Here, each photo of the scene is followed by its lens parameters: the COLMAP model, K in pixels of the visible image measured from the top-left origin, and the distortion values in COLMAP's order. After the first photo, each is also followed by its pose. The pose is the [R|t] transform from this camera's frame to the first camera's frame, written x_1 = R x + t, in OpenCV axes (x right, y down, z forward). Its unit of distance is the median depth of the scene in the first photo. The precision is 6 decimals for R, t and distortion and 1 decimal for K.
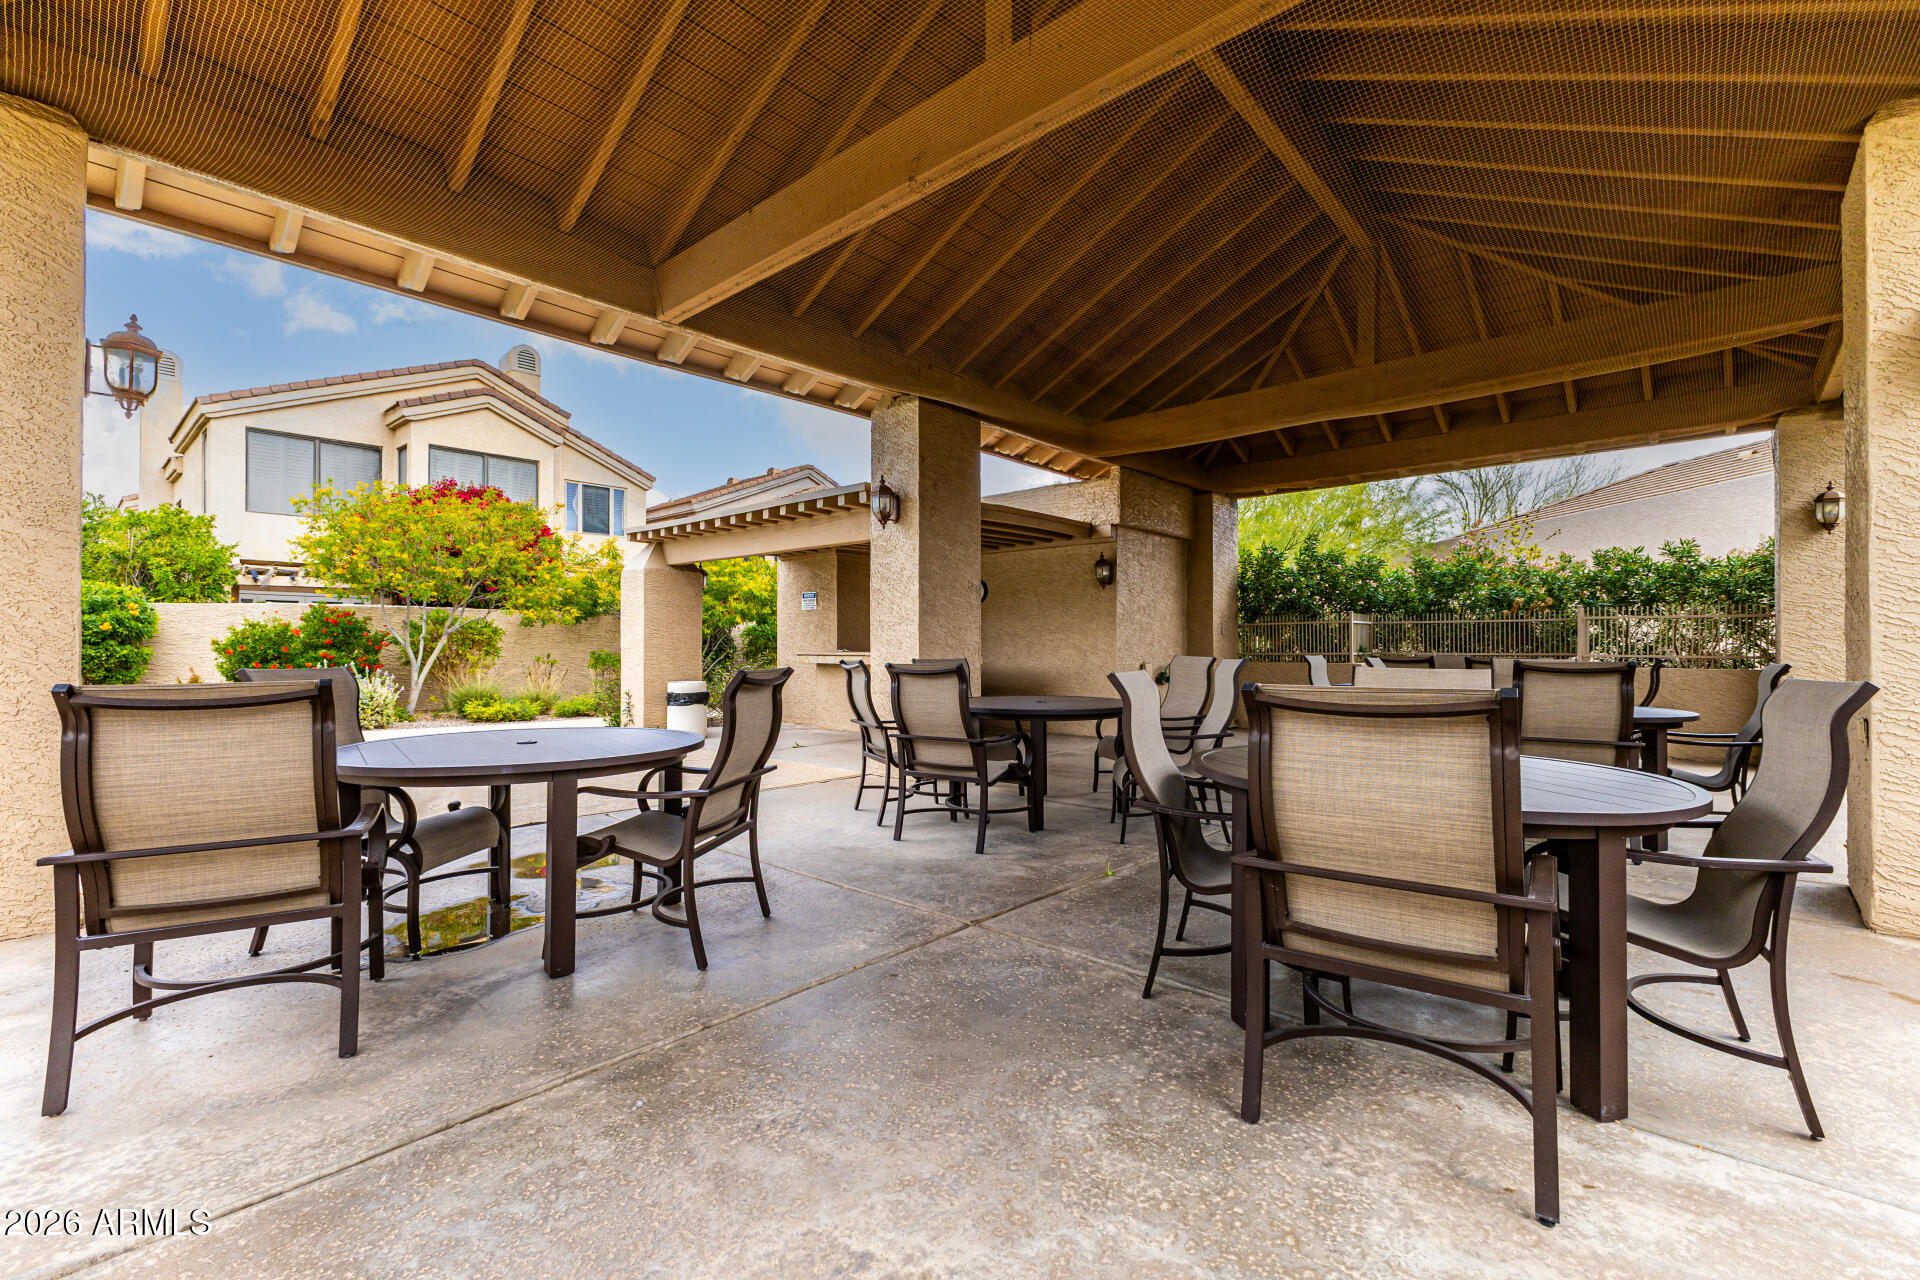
lens RADIAL K [[830.1, 0, 961.7], [0, 830.1, 647.9], [0, 0, 1]] dist [-0.000340, -0.000039]
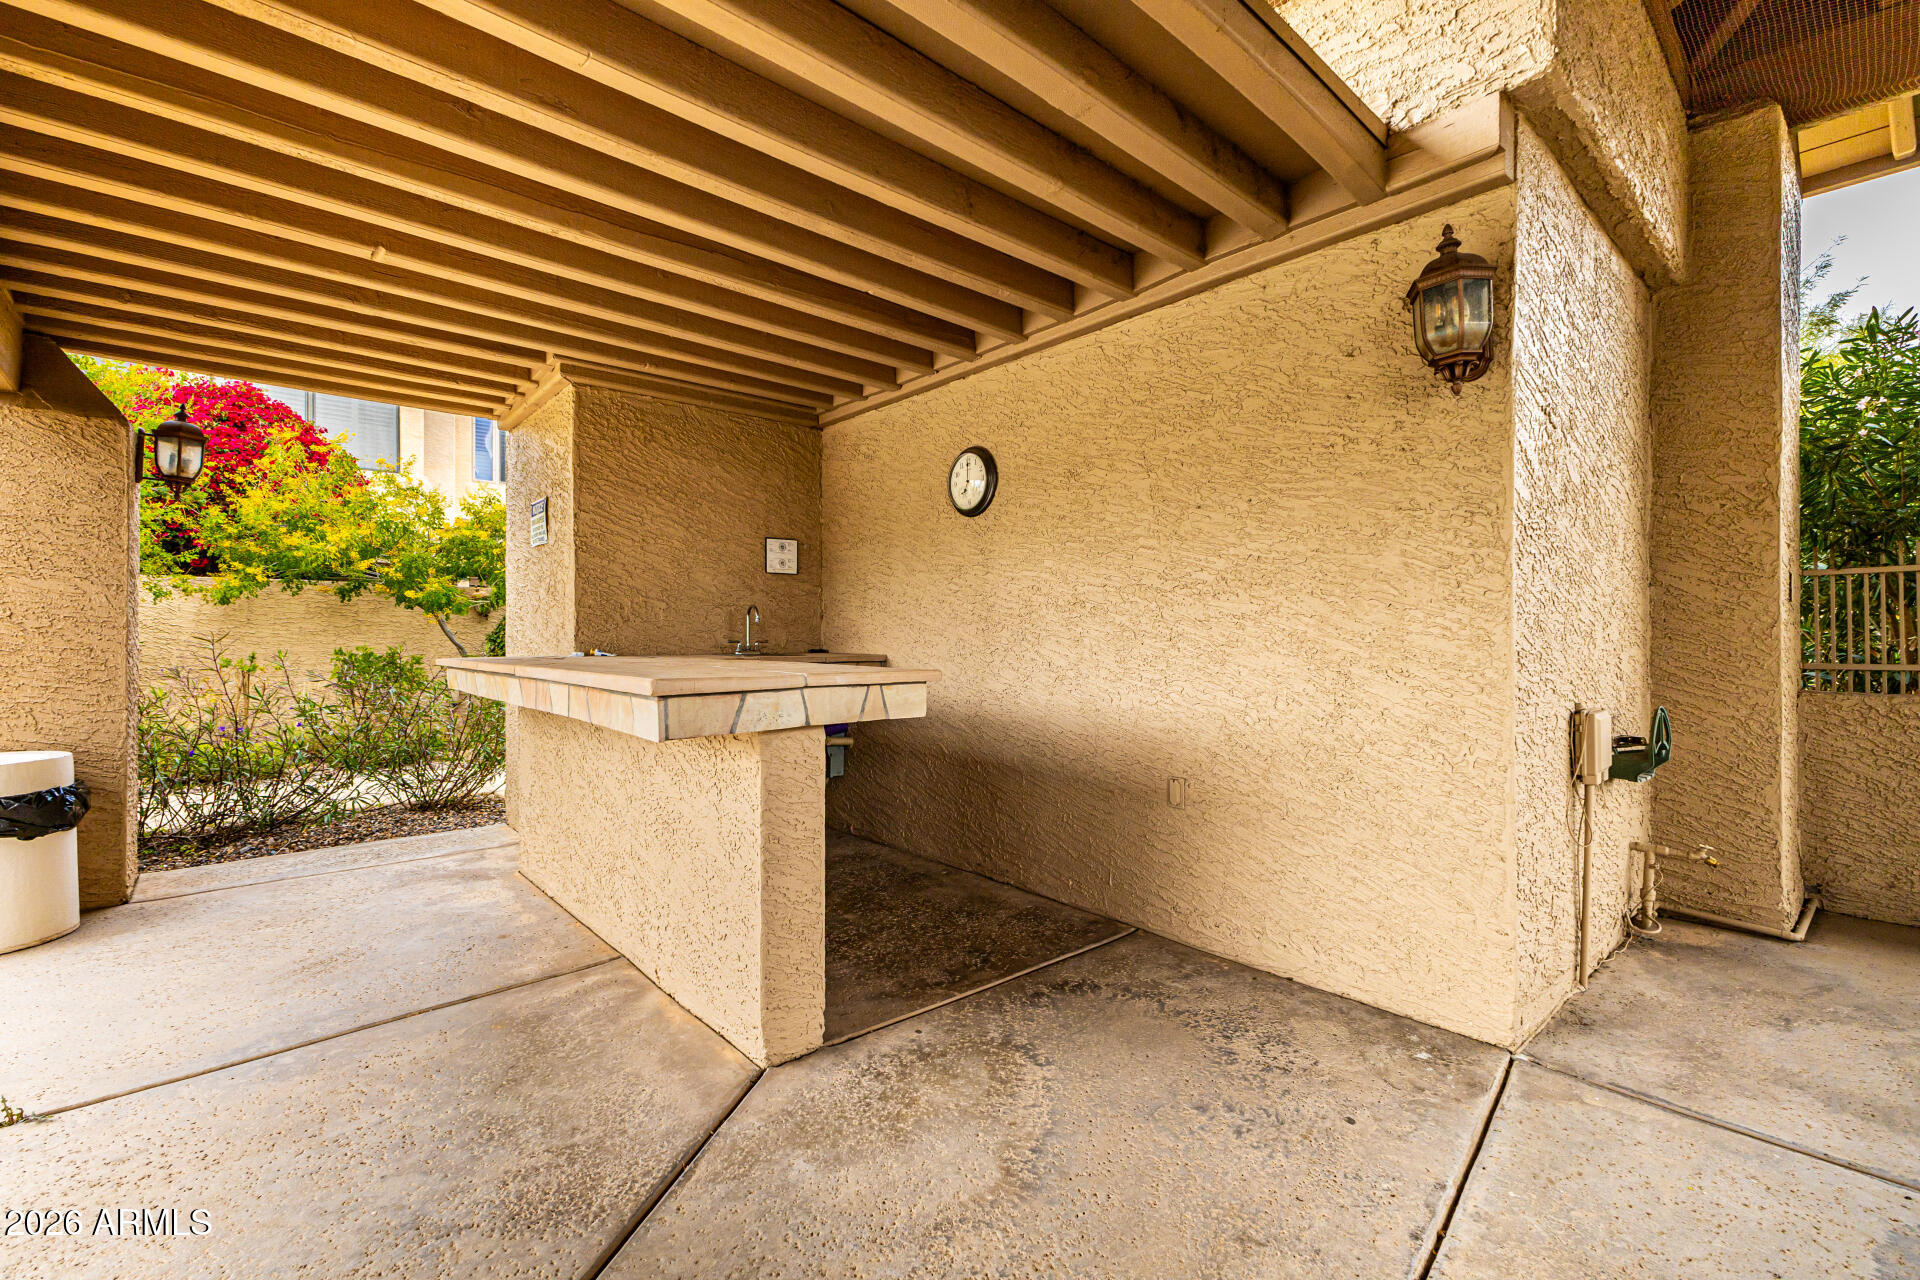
lens RADIAL K [[830.1, 0, 955.6], [0, 830.1, 641.8], [0, 0, 1]] dist [-0.000340, -0.000039]
pose [[0.993005, -0.002219, -0.118047, 0.061258], [0.003096, 0.999969, 0.007241, -0.005042], [0.118028, -0.007556, 0.992982, 0.752697]]
